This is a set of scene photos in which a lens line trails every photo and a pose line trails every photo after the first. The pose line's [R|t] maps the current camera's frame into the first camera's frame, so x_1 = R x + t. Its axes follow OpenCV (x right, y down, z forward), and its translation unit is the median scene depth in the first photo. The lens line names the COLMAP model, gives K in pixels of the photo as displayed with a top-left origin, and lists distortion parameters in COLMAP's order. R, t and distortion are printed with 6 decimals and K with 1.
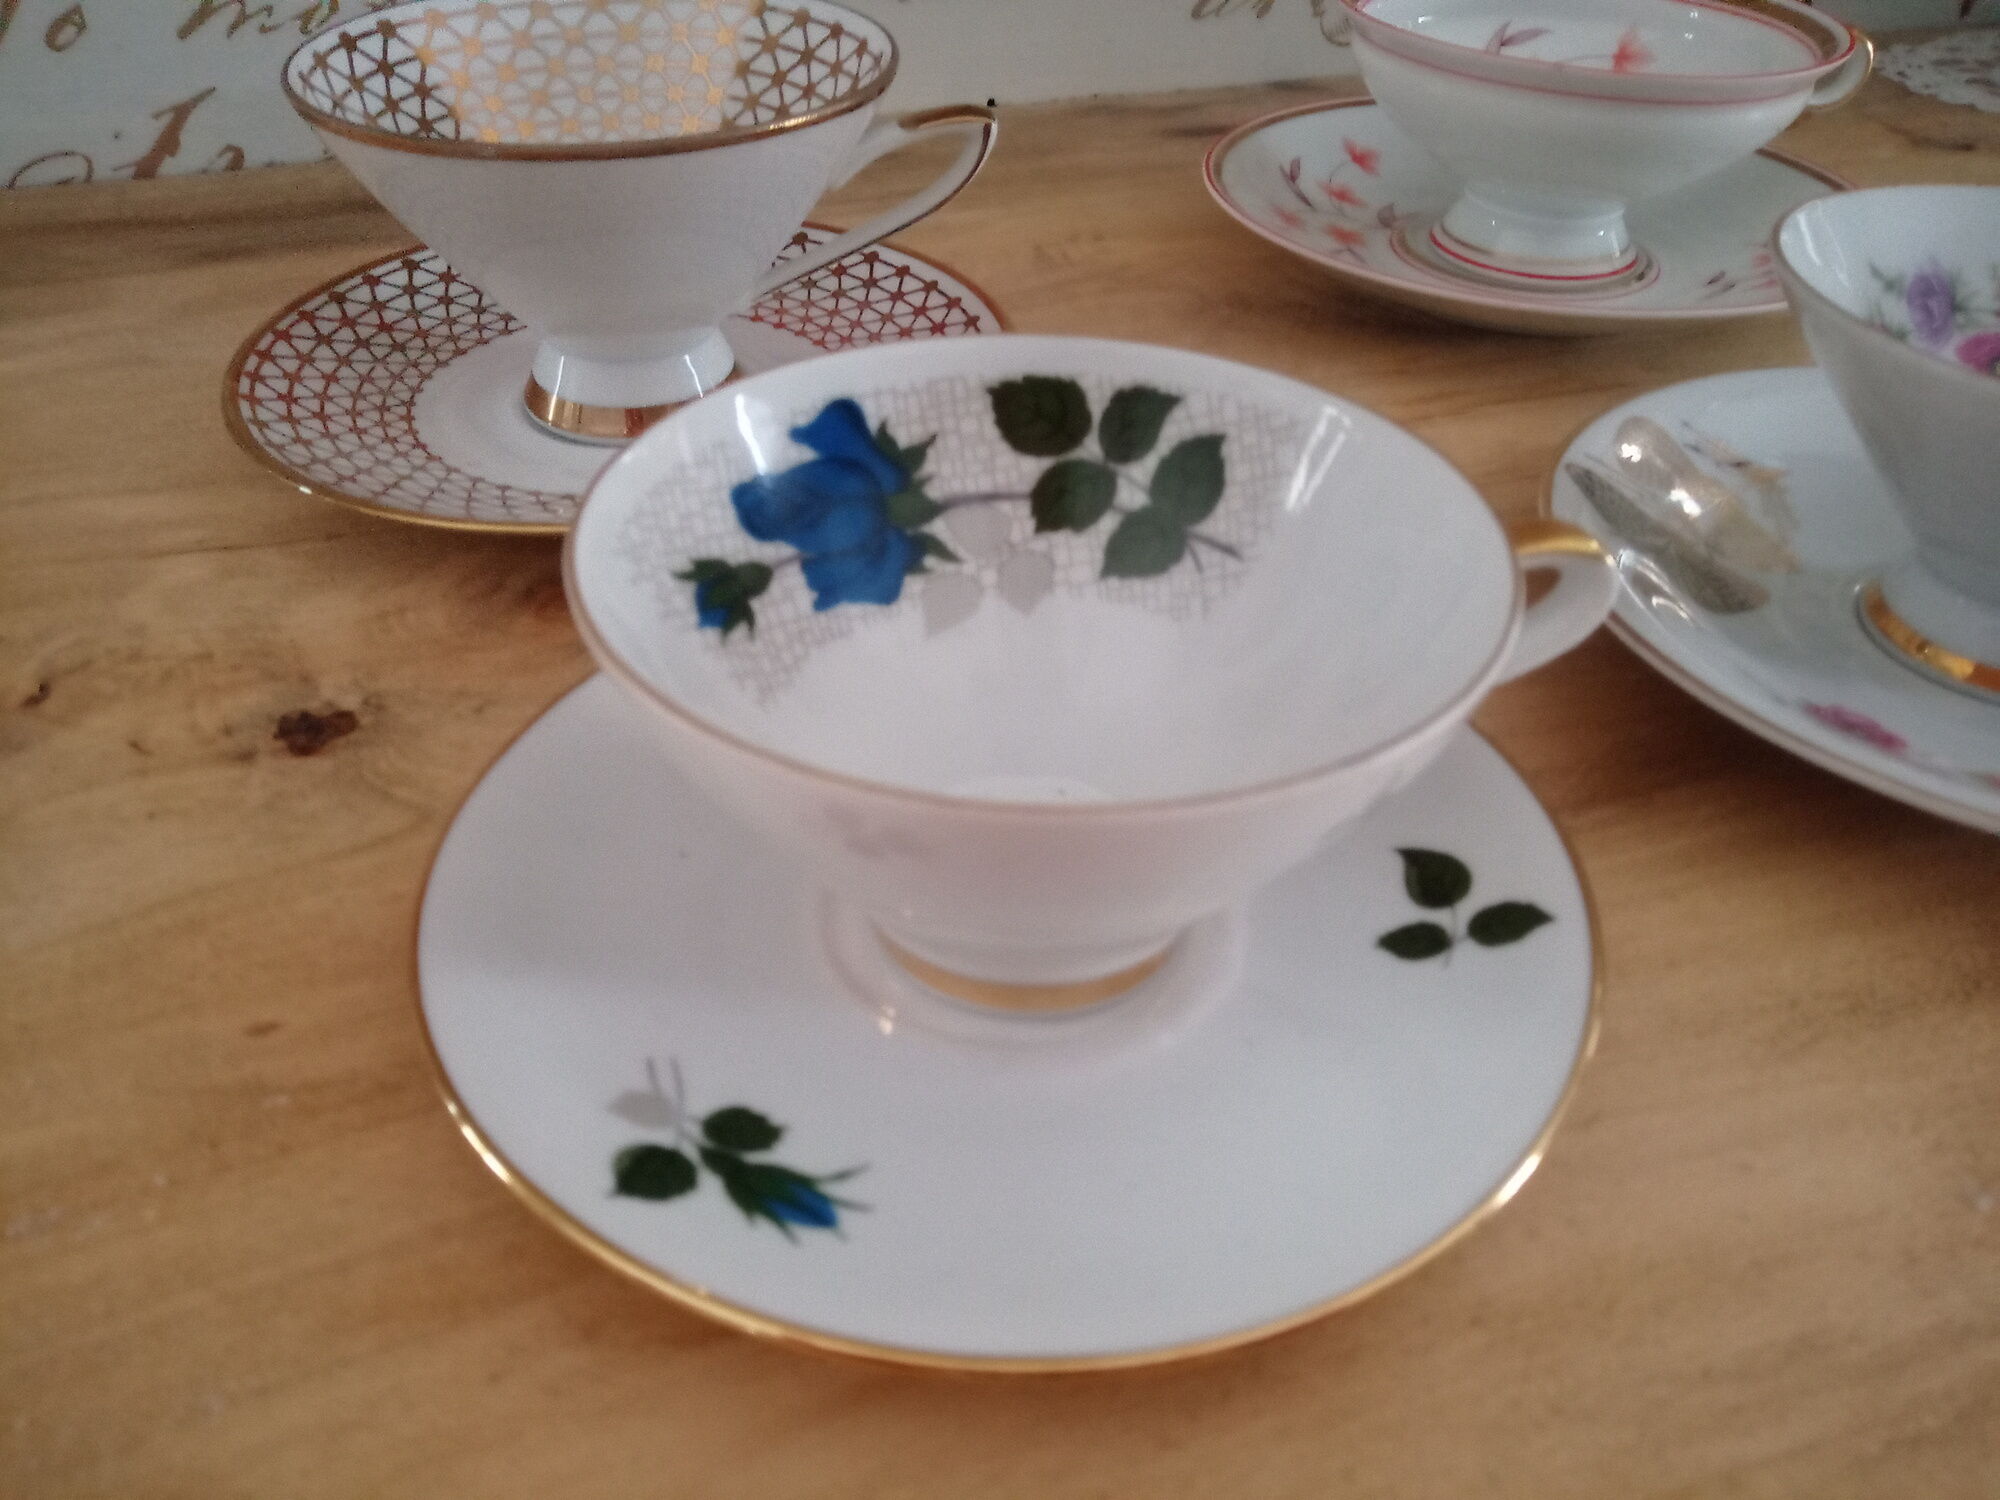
lens RADIAL K [[1658.7, 0, 995.0], [0, 1658.7, 780.5], [0, 0, 1]] dist [-0.002613, -0.058992]
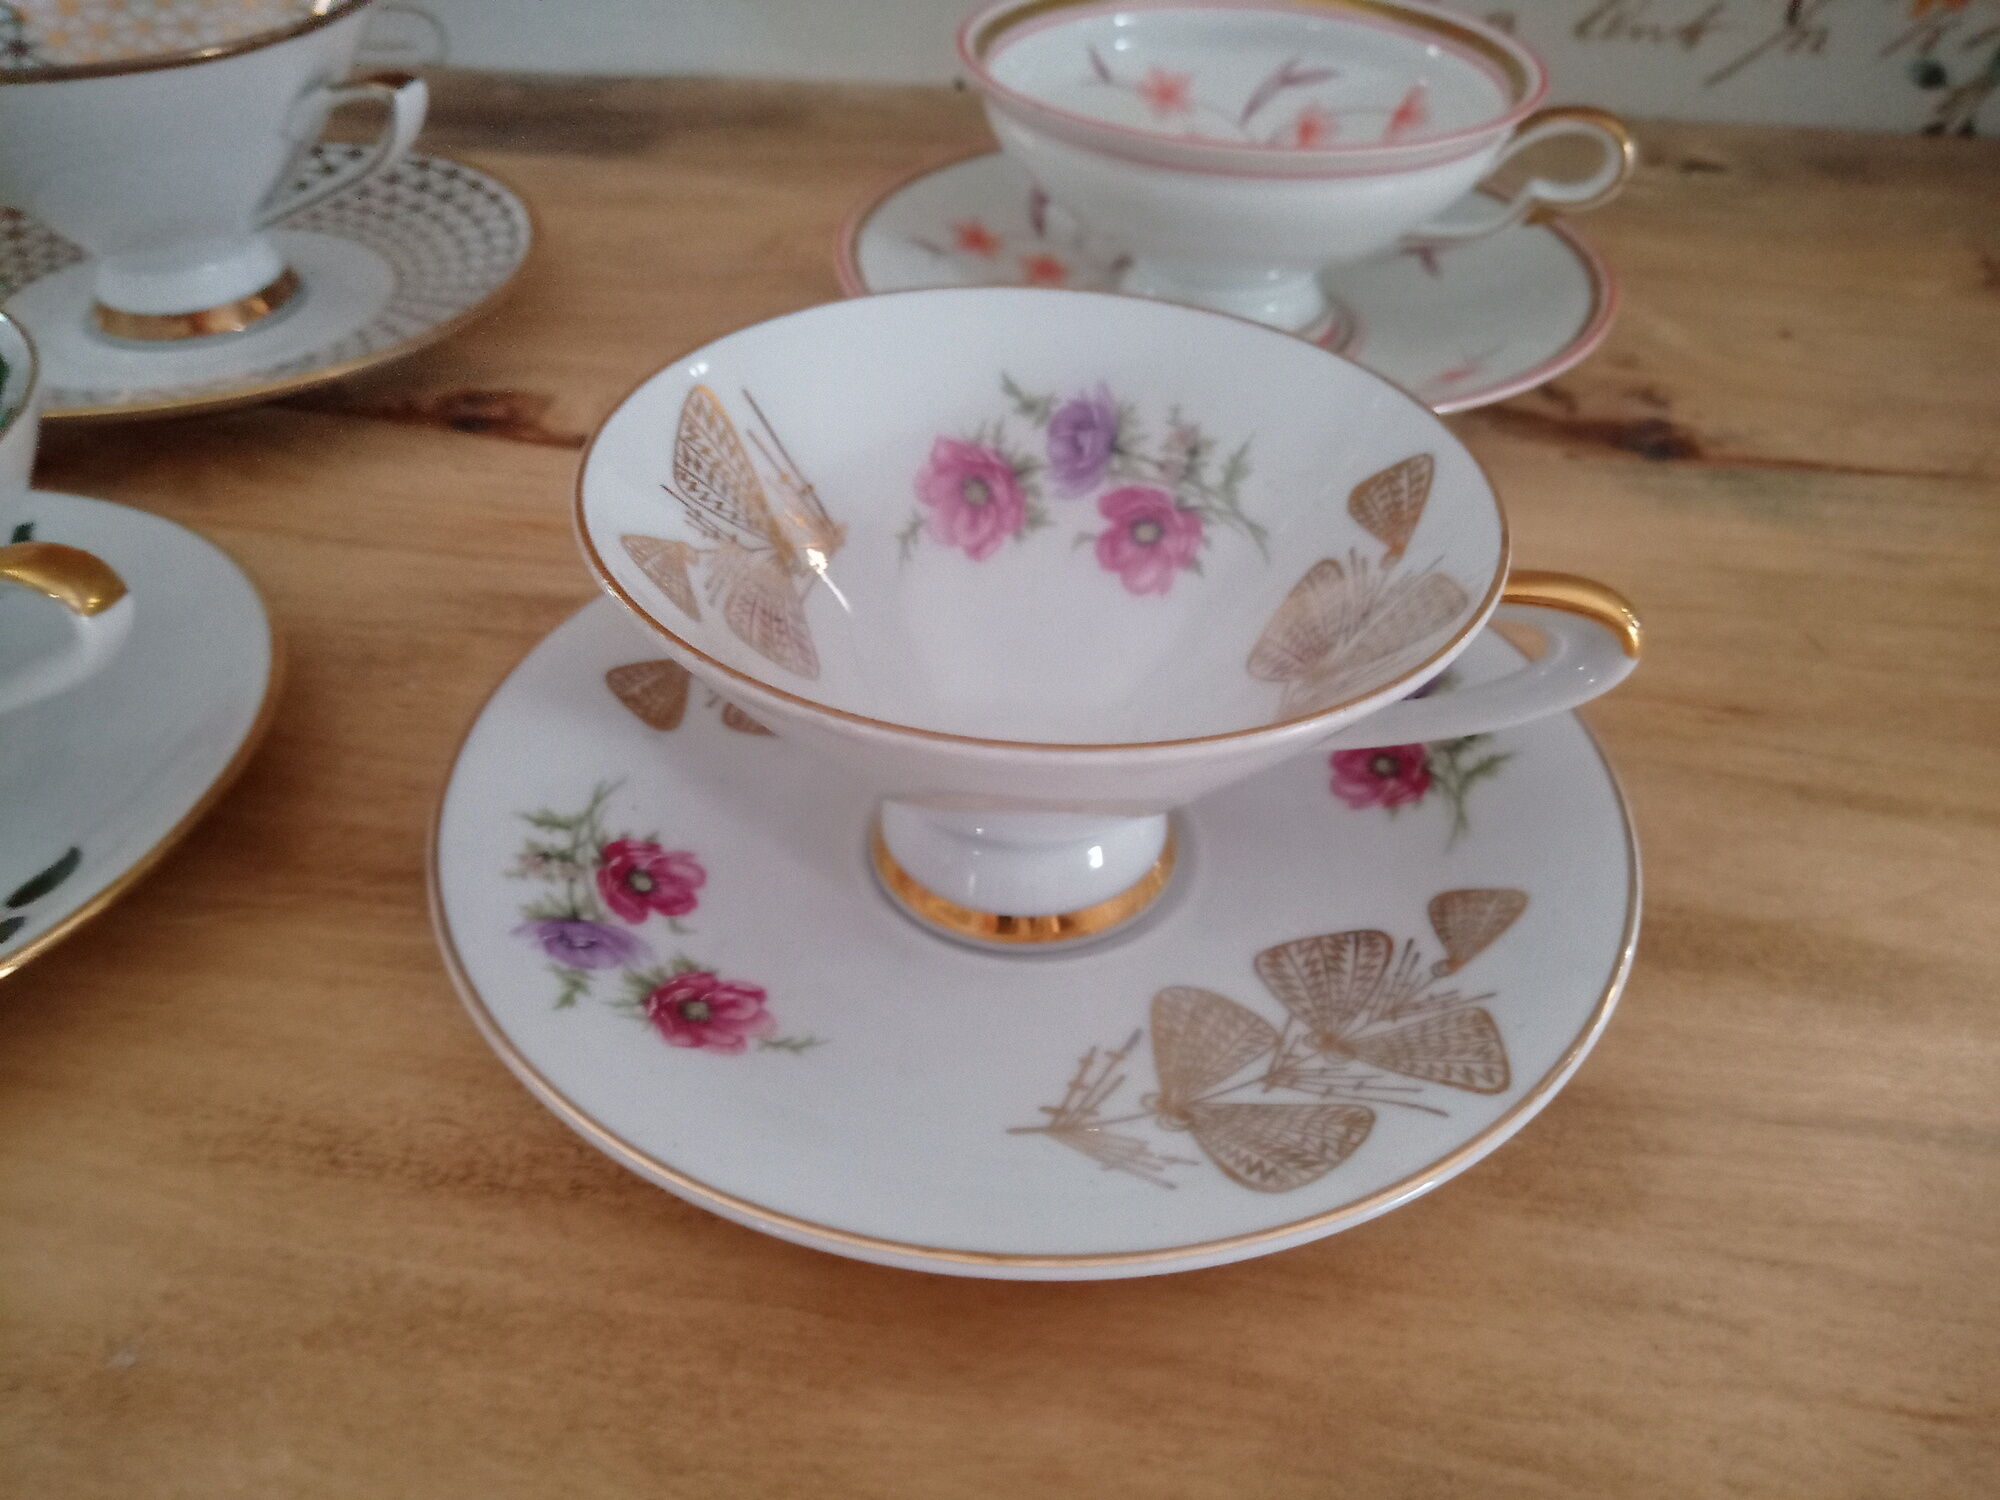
lens RADIAL K [[1707.4, 0, 1000.0], [0, 1707.4, 750.0], [0, 0, 1]] dist [-0.014696, -0.010020]
pose [[0.903617, 0.262089, -0.338799, 0.932565], [-0.261821, 0.963952, 0.047388, -0.179834], [0.339006, 0.045884, 0.939665, 0.193975]]
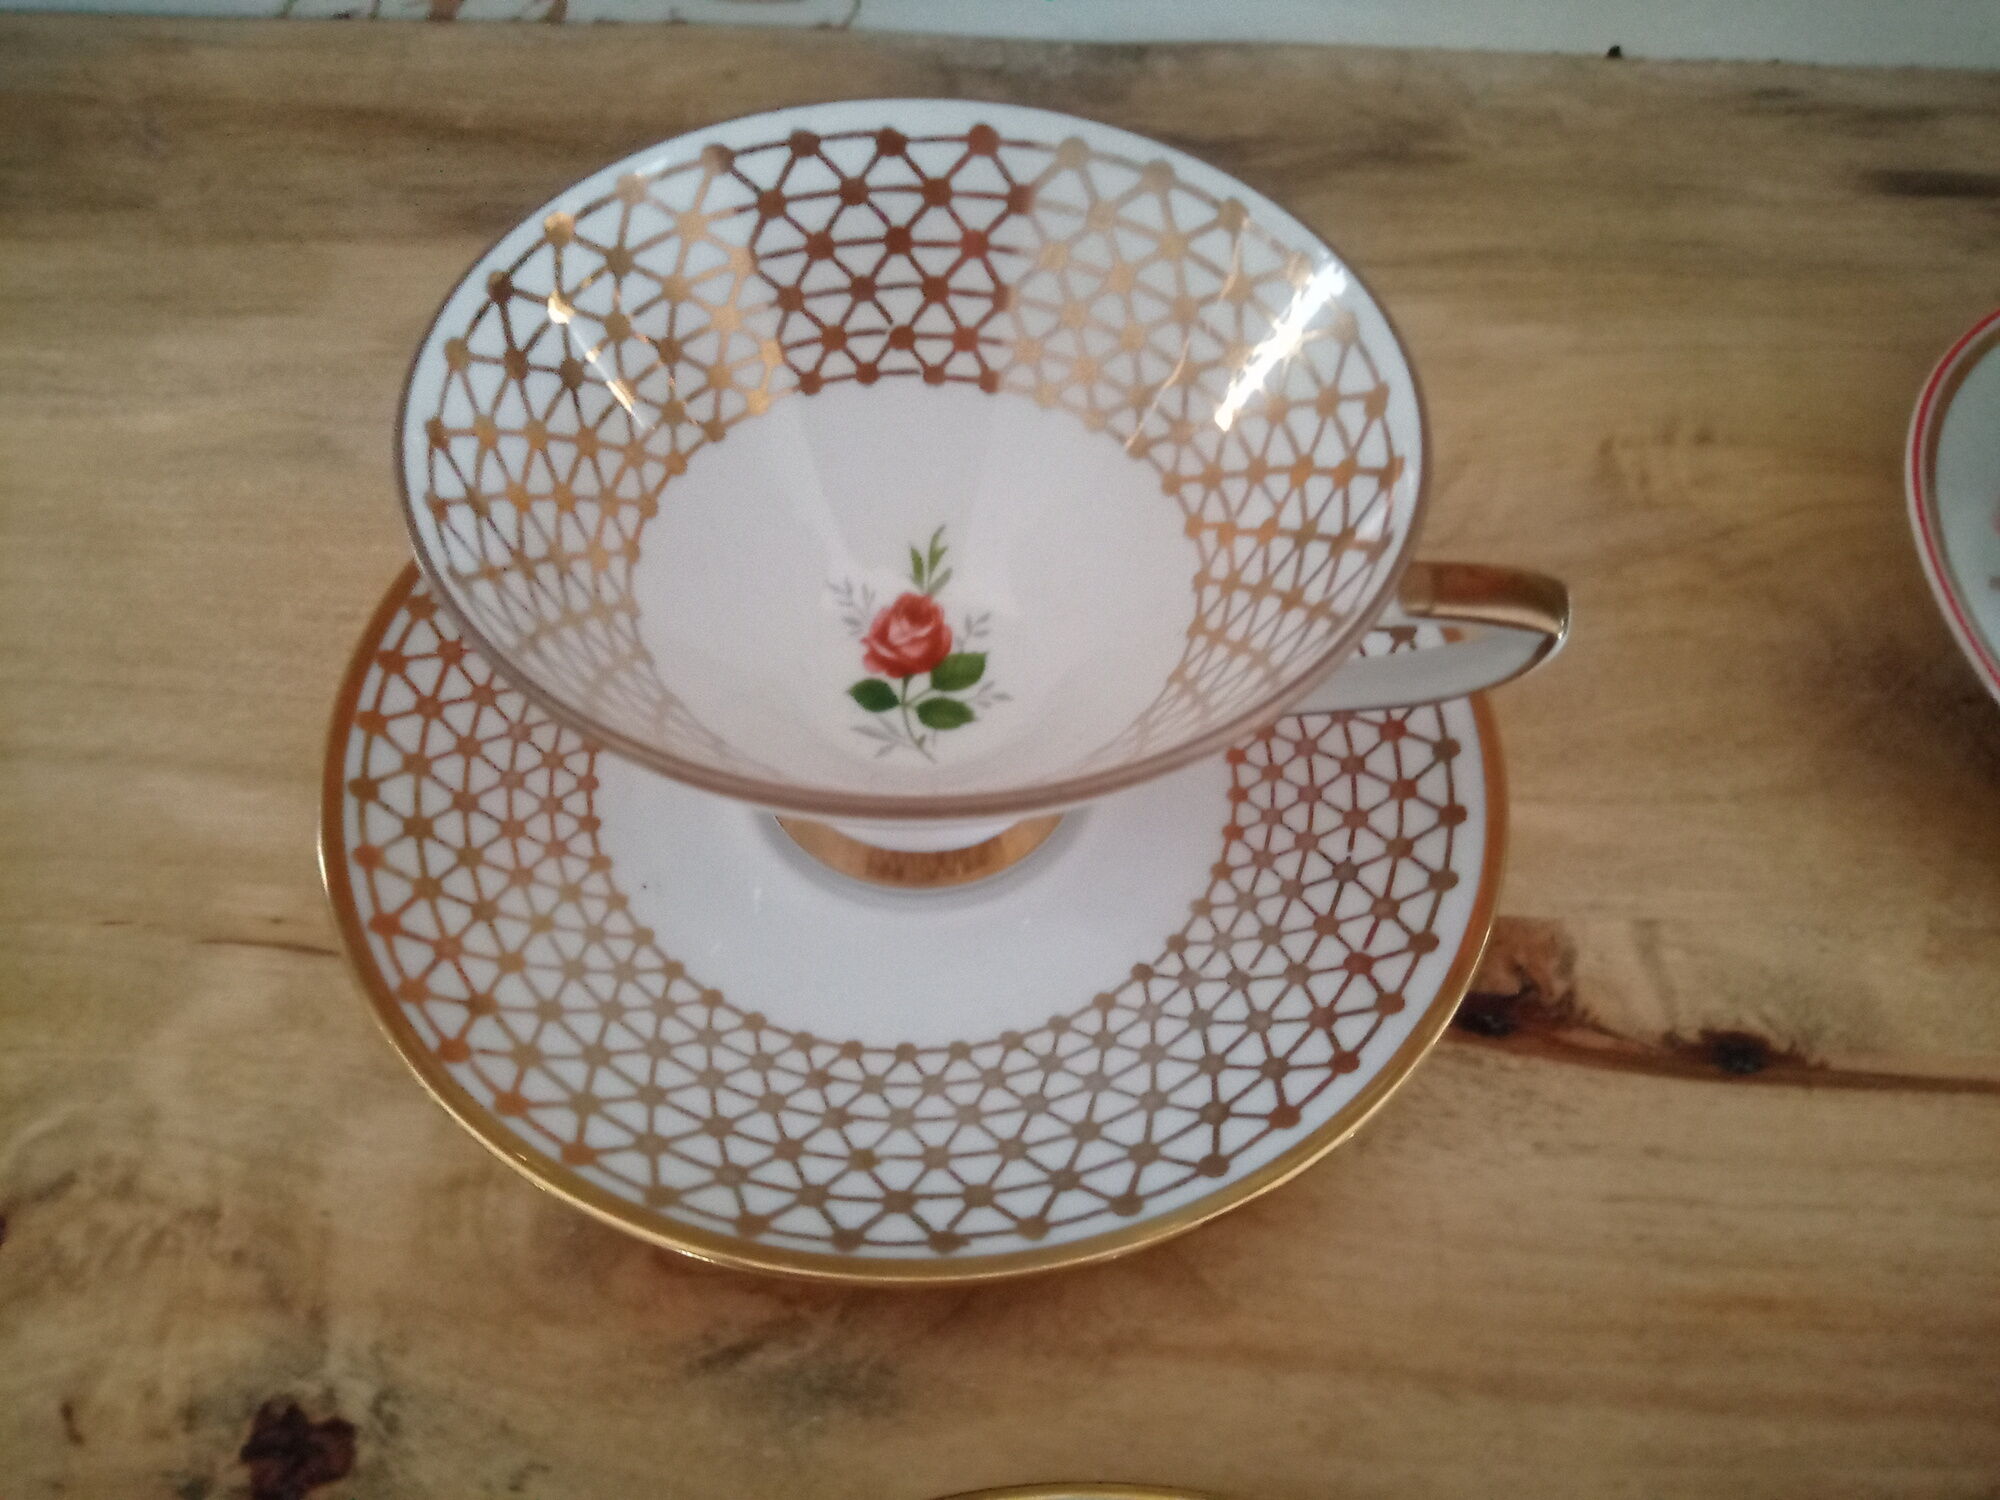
lens RADIAL K [[1658.7, 0, 995.0], [0, 1658.7, 780.5], [0, 0, 1]] dist [-0.002613, -0.058992]
pose [[0.944636, 0.273576, -0.181159, -0.080144], [-0.213724, 0.931944, 0.292922, -0.562118], [0.248966, -0.237986, 0.938817, 0.479174]]
